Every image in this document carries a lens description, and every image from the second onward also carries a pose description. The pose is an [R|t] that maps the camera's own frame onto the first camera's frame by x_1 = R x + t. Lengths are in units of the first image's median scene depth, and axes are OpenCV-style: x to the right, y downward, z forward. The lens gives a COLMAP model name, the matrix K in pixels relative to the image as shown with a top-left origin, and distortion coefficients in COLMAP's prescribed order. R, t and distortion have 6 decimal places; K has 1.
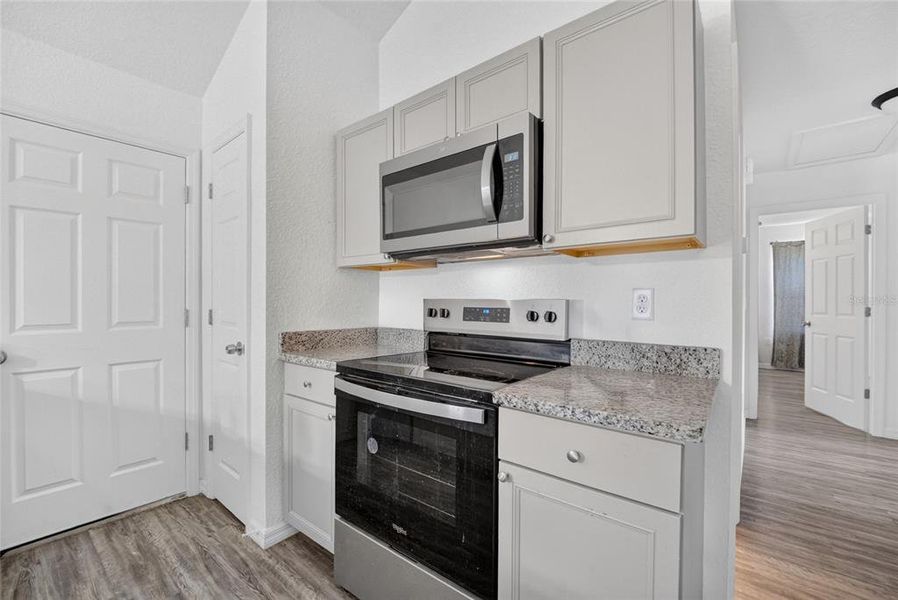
lens RADIAL K [[376.4, 0, 449.6], [0, 376.4, 302.9], [0, 0, 1]] dist [-0.016650, 0.000253]
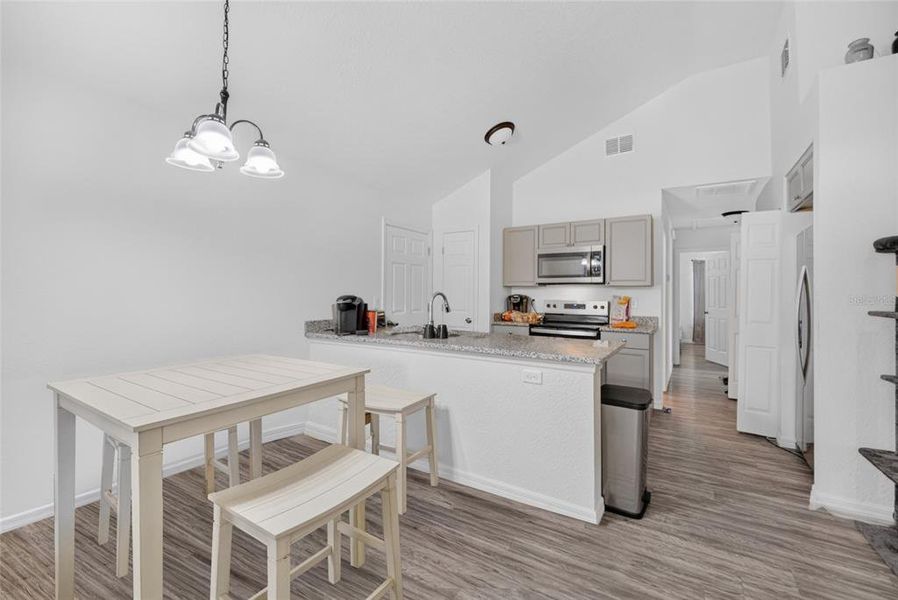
lens RADIAL K [[376.4, 0, 445.9], [0, 376.4, 292.3], [0, 0, 1]] dist [-0.016650, 0.000253]
pose [[0.994674, 0.004901, 0.102954, -1.023640], [-0.003939, 0.999947, -0.009549, -0.037989], [-0.102995, 0.009092, 0.994640, -1.453387]]
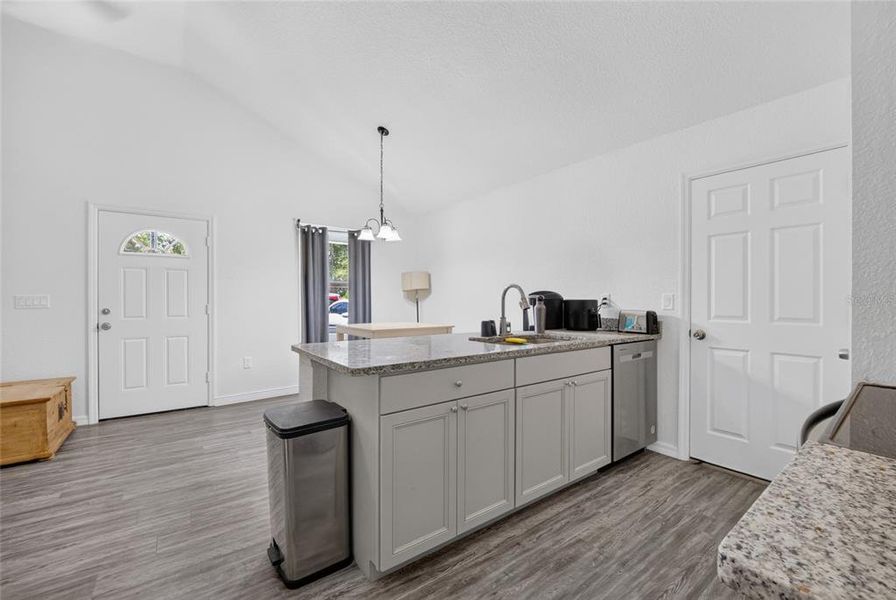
lens RADIAL K [[375.6, 0, 450.2], [0, 375.6, 301.4], [0, 0, 1]] dist [-0.016650, 0.000253]
pose [[-0.227190, 0.012468, -0.973771, 0.526999], [-0.006249, 0.999879, 0.014261, -0.009969], [0.973830, 0.009325, -0.227085, 0.308743]]
